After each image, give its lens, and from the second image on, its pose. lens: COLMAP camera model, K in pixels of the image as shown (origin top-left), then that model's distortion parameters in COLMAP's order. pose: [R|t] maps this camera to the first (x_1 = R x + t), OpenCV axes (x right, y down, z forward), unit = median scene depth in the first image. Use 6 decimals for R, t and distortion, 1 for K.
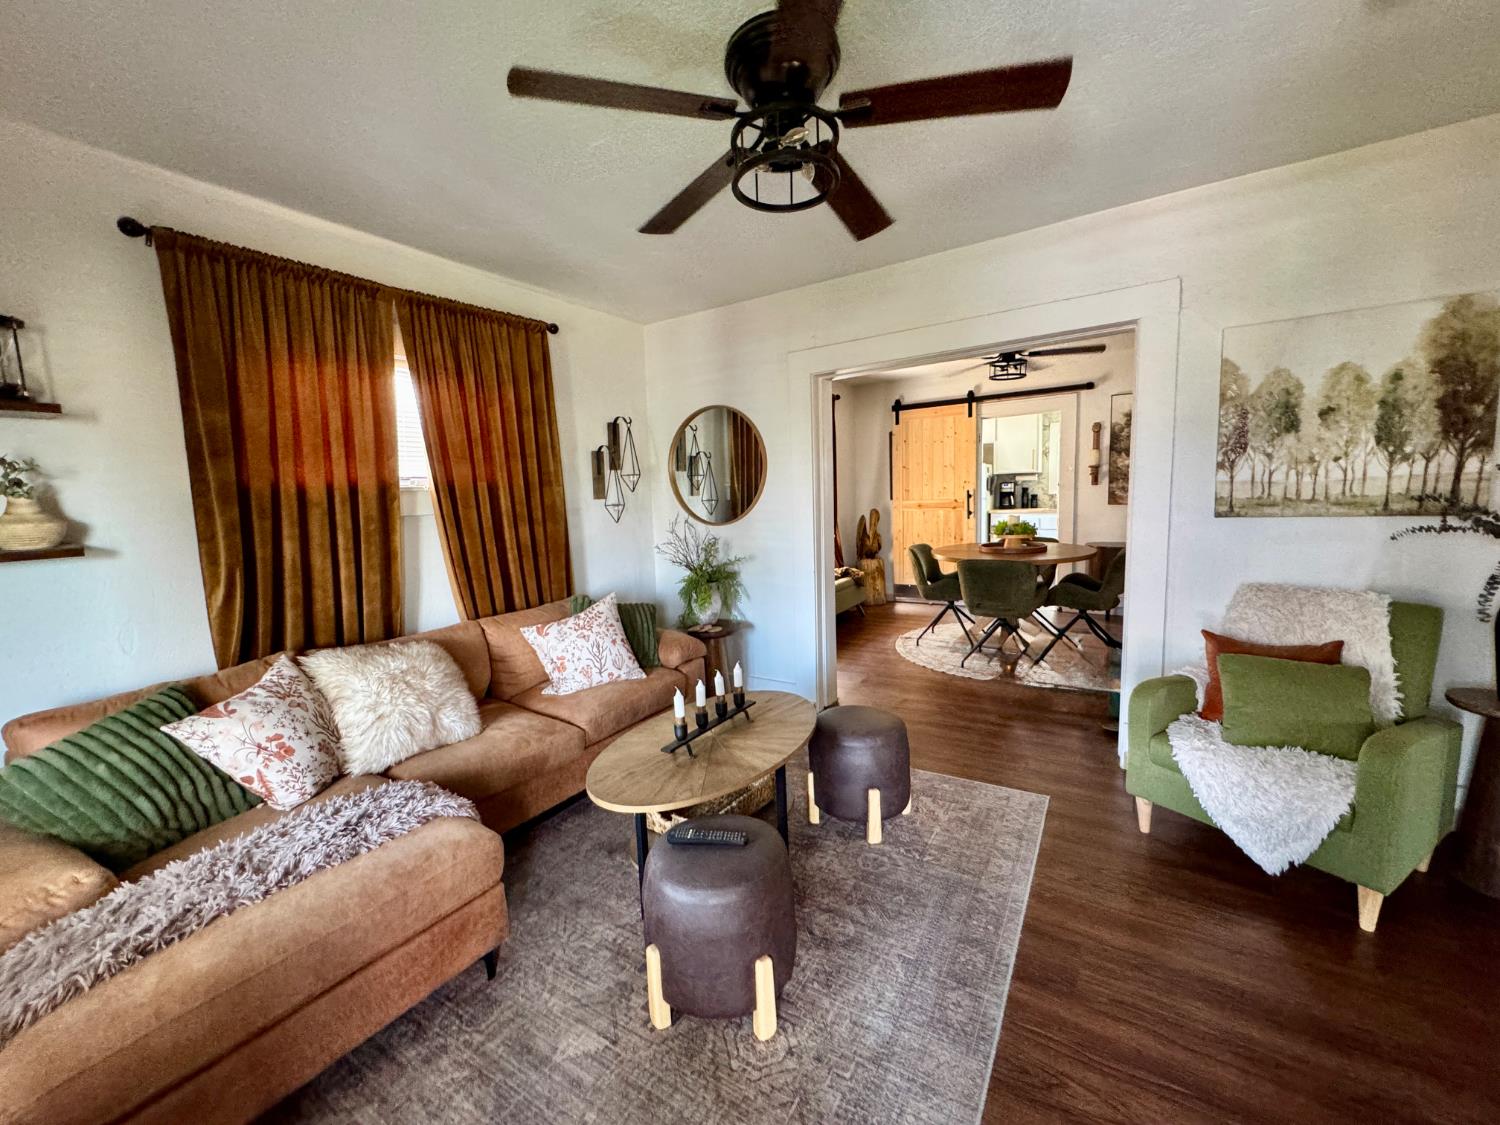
lens RADIAL K [[601.3, 0, 752.2], [0, 601.3, 561.2], [0, 0, 1]] dist [-0.000782, 0.000233]
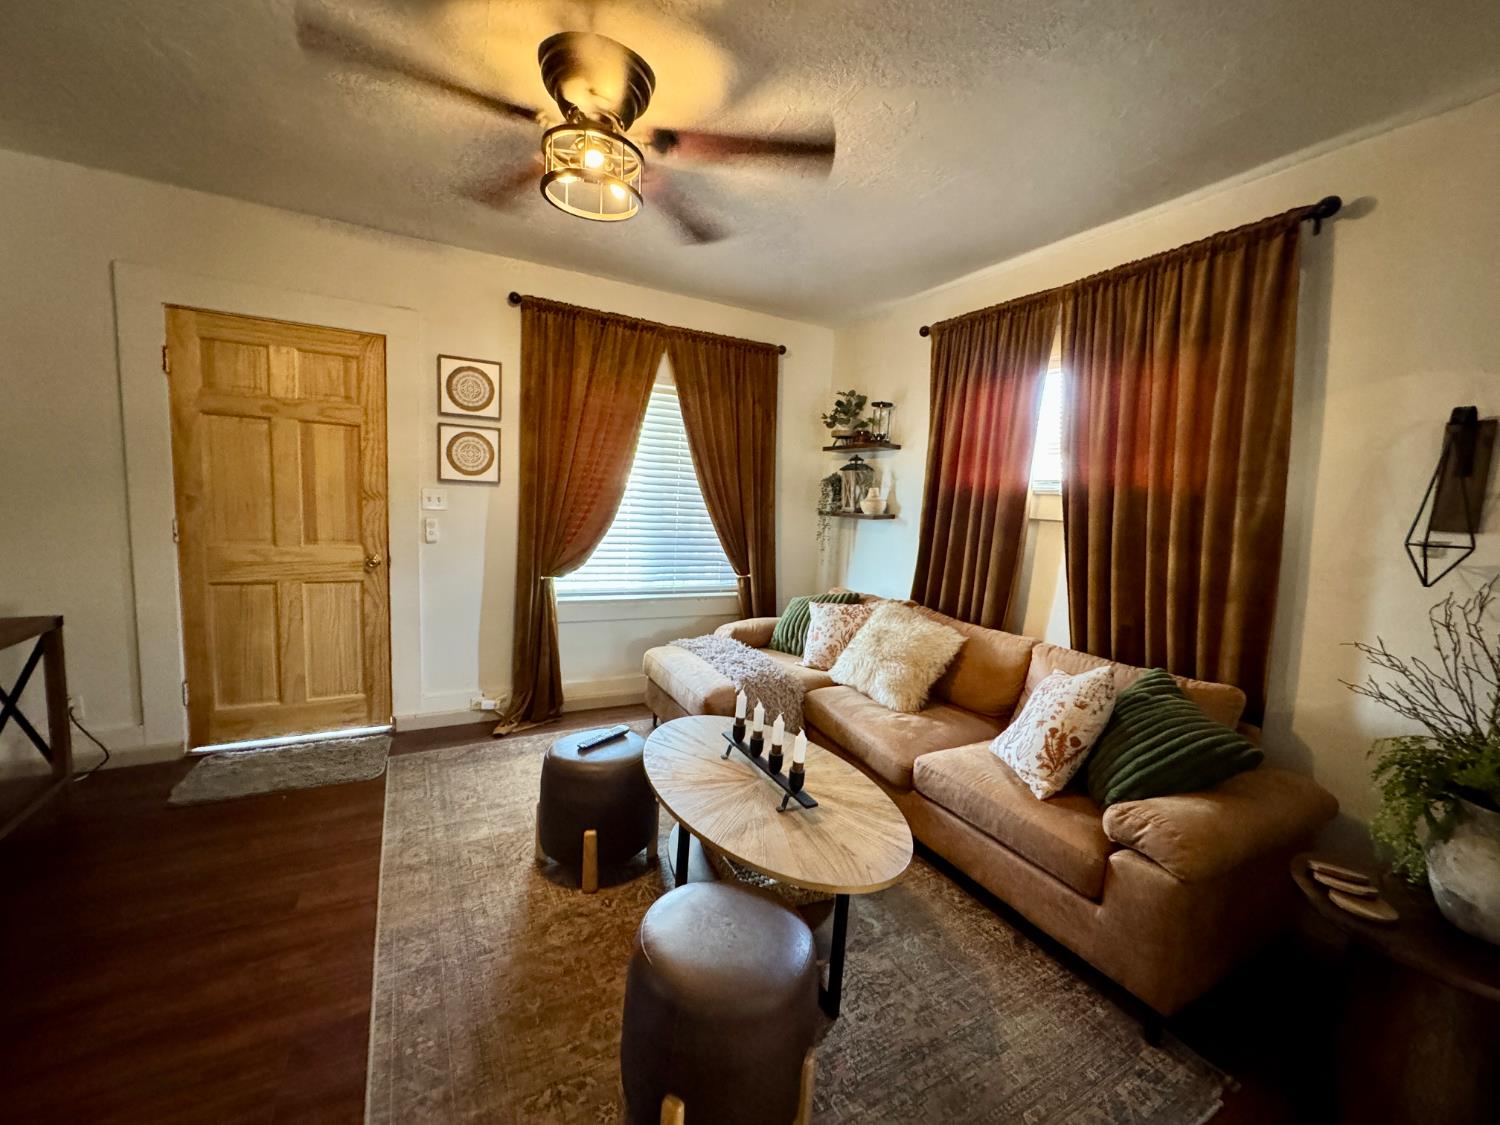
lens RADIAL K [[601.3, 0, 752.2], [0, 601.3, 561.2], [0, 0, 1]] dist [-0.000782, 0.000233]
pose [[-0.487822, 0.105207, -0.866580, 0.571973], [-0.136987, 0.971186, 0.195020, -0.149364], [0.862128, 0.213846, -0.459353, 1.169193]]
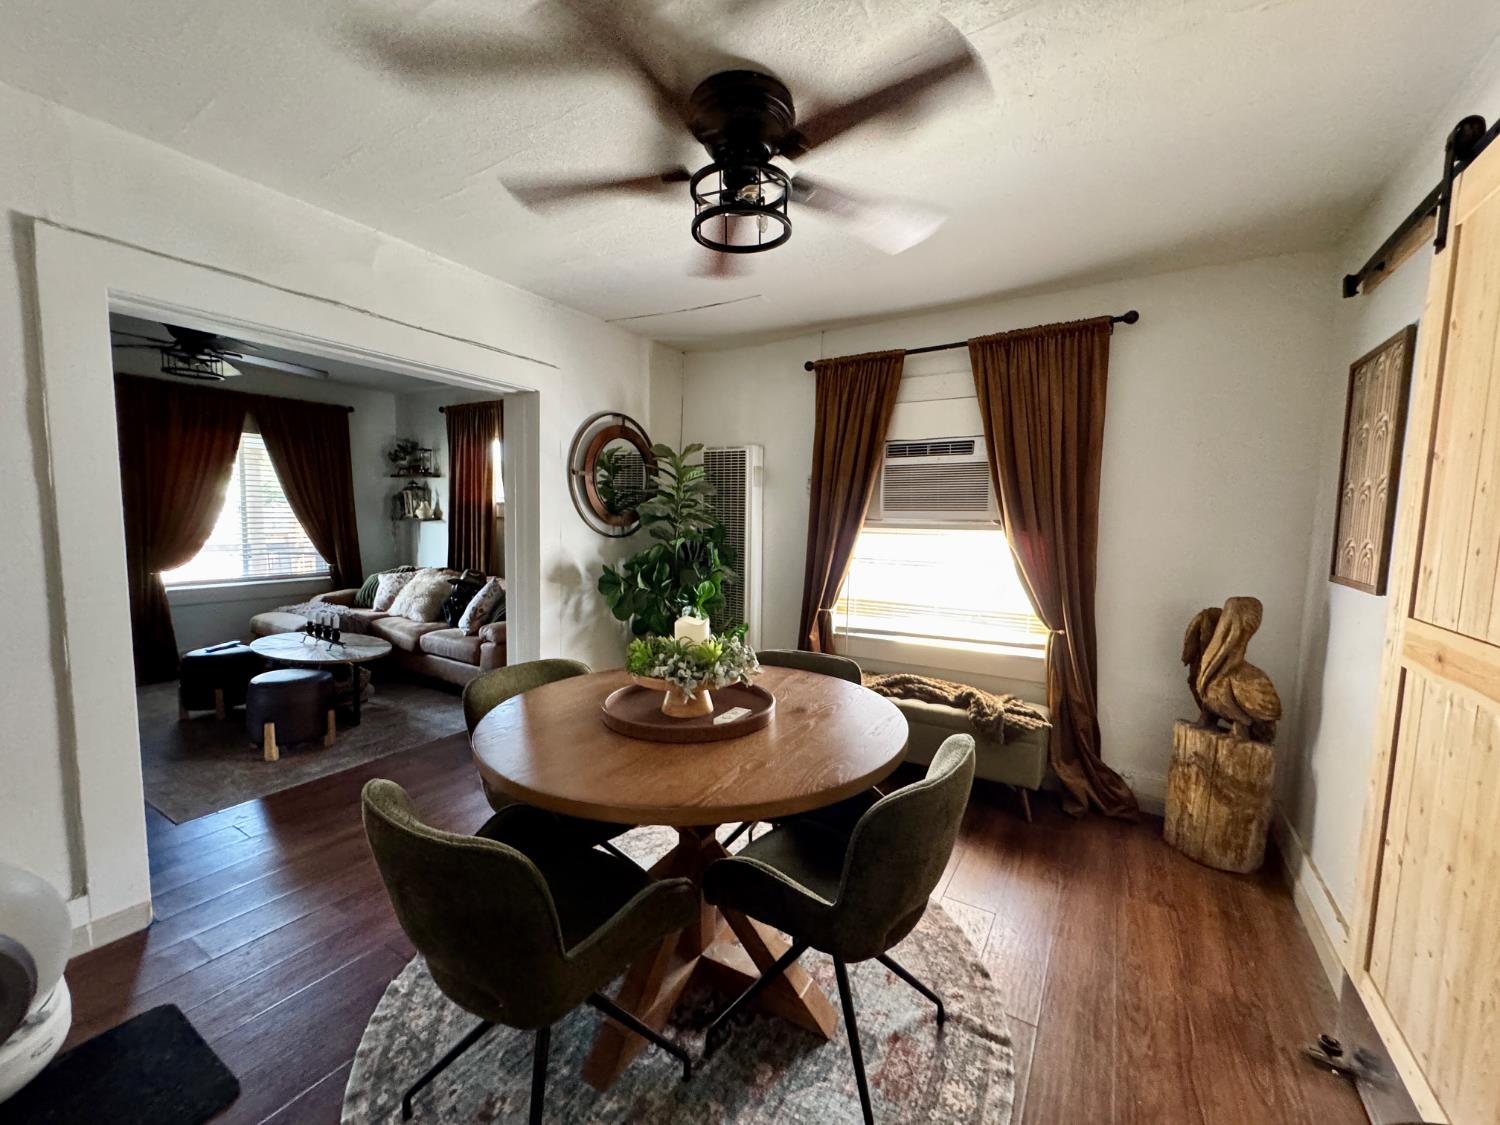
lens RADIAL K [[601.3, 0, 752.2], [0, 601.3, 561.2], [0, 0, 1]] dist [-0.000782, 0.000233]
pose [[0.010907, 0.127703, -0.991752, 1.502068], [-0.136829, 0.982673, 0.125029, -0.316430], [0.990535, 0.134337, 0.028191, 1.943054]]
